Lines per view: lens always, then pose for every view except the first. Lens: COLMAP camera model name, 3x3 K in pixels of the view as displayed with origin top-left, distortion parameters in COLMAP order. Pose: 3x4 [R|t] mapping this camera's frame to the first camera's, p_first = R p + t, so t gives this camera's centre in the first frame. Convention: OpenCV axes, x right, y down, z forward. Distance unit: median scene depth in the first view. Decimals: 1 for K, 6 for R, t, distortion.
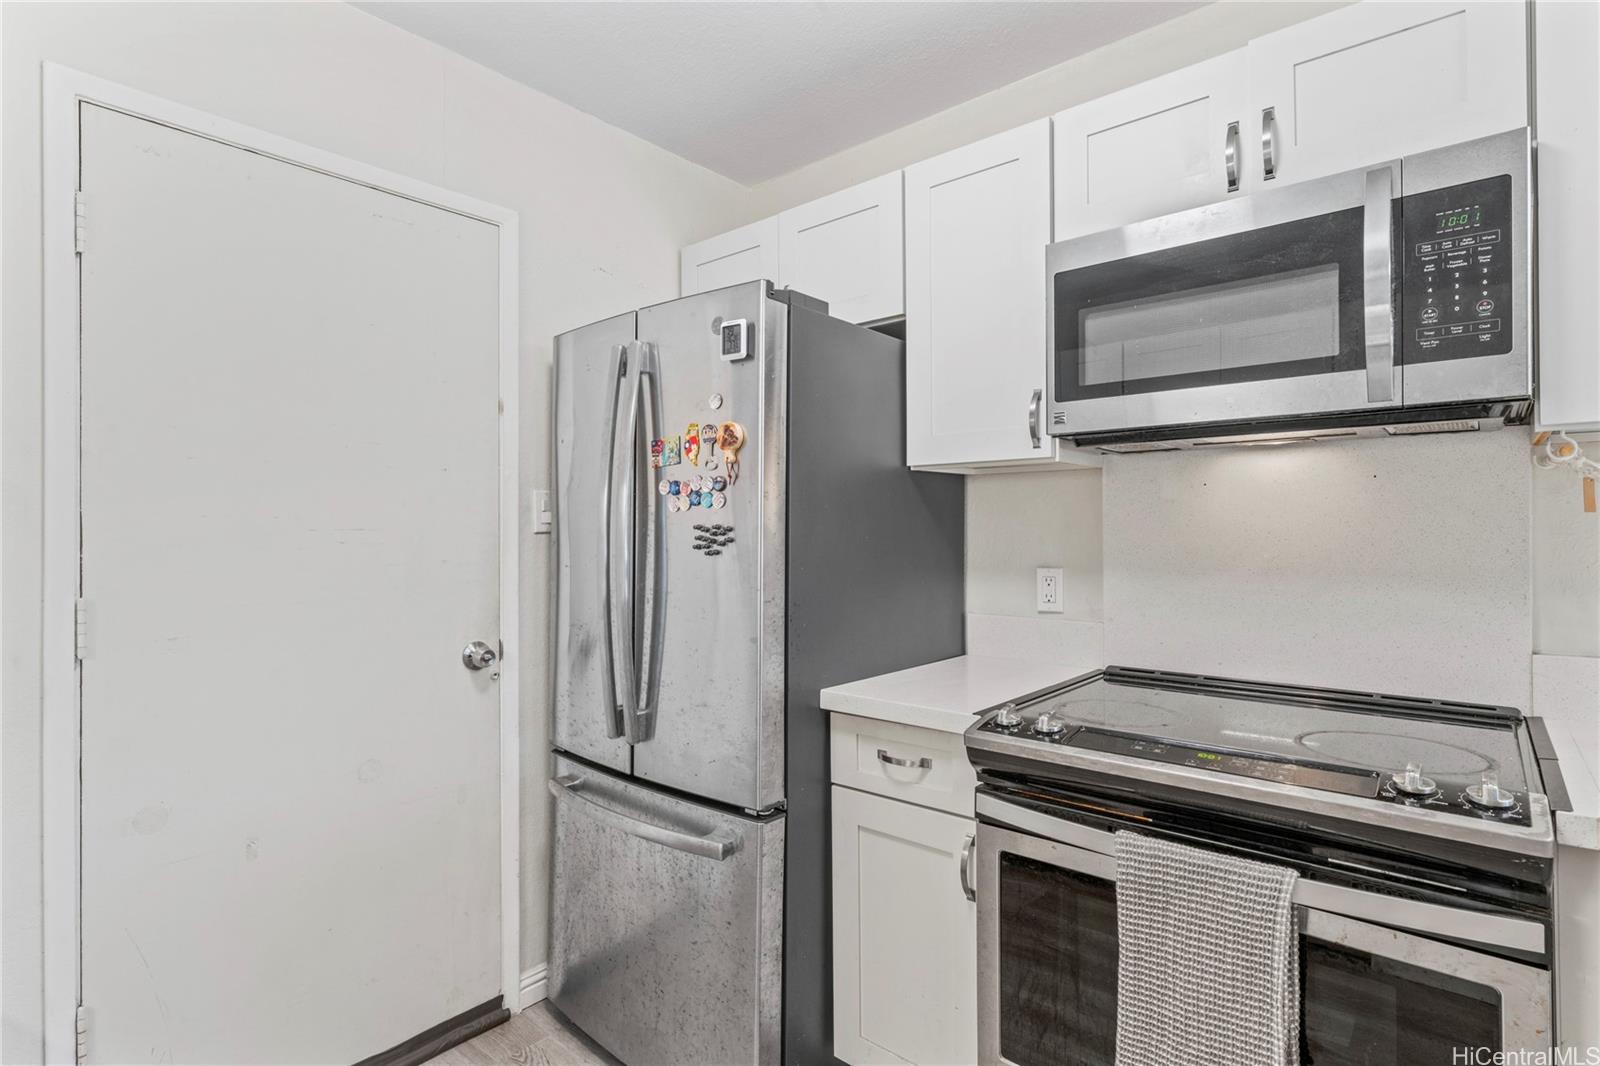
lens RADIAL K [[788.7, 0, 803.3], [0, 788.7, 526.2], [0, 0, 1]] dist [-0.005000, 0.000047]
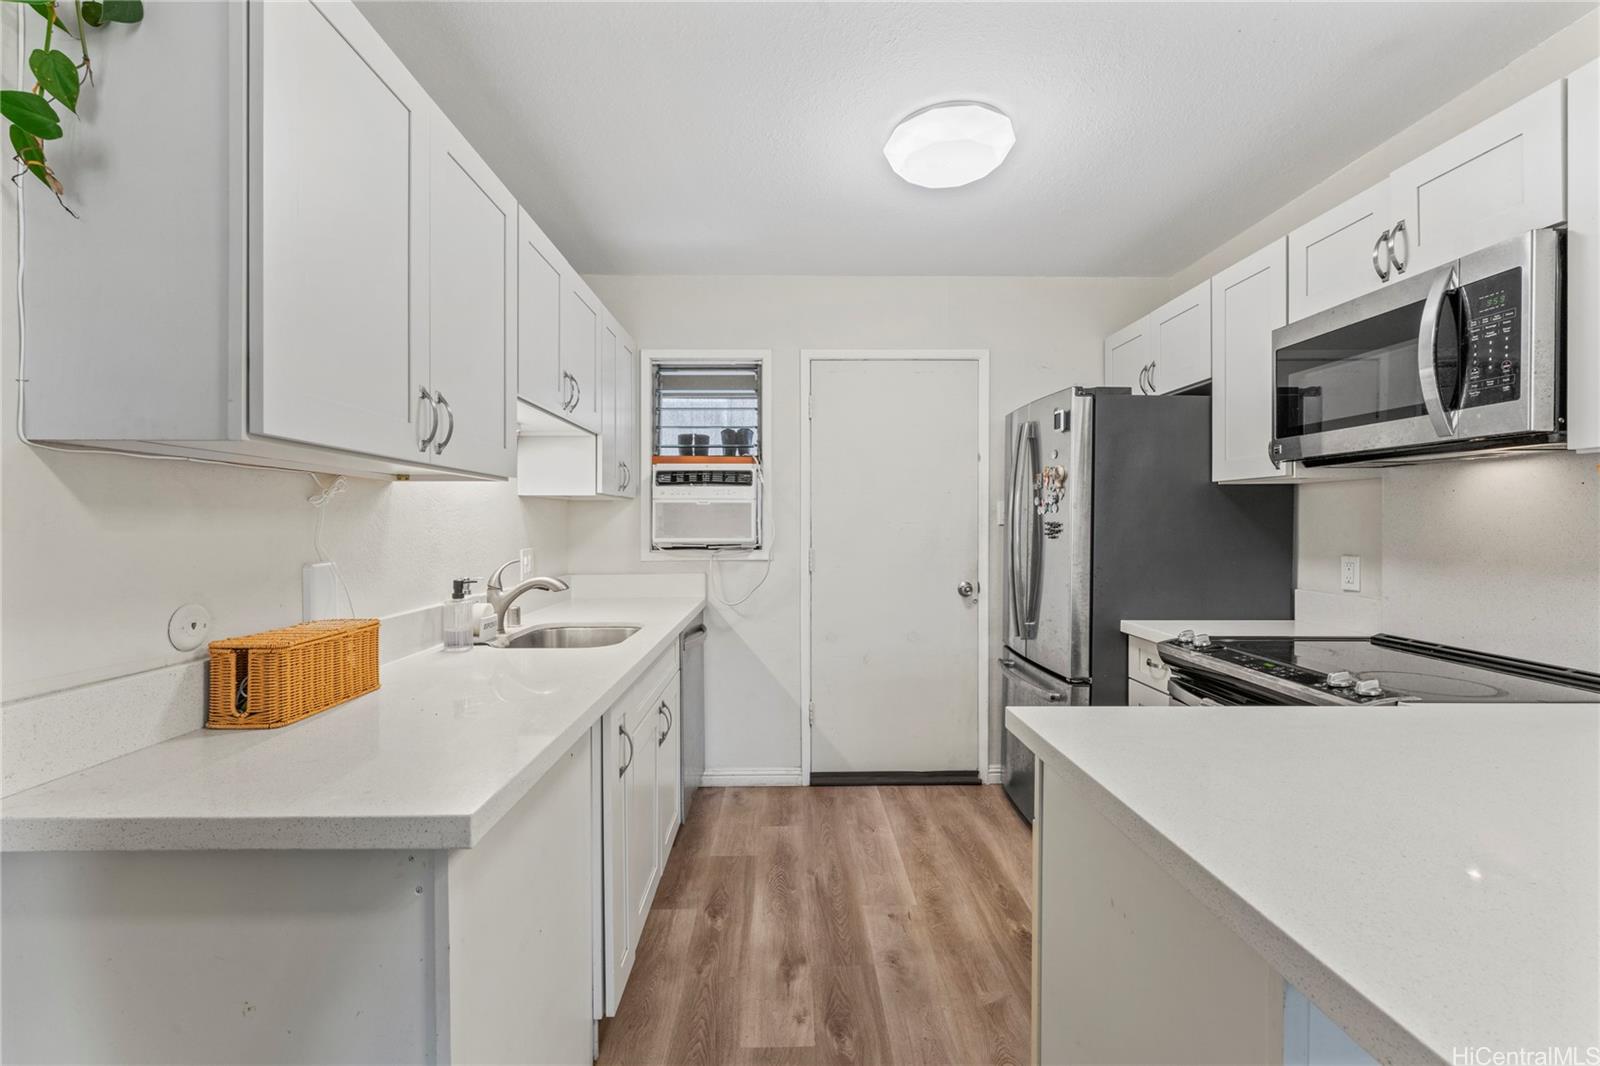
lens RADIAL K [[839.1, 0, 801.2], [0, 839.1, 532.7], [0, 0, 1]] dist [0.002173, 0.000000]
pose [[0.660205, 0.016487, -0.750905, 0.962640], [-0.000548, 0.999769, 0.021470, -0.017889], [0.751086, -0.013764, 0.660061, -0.725925]]
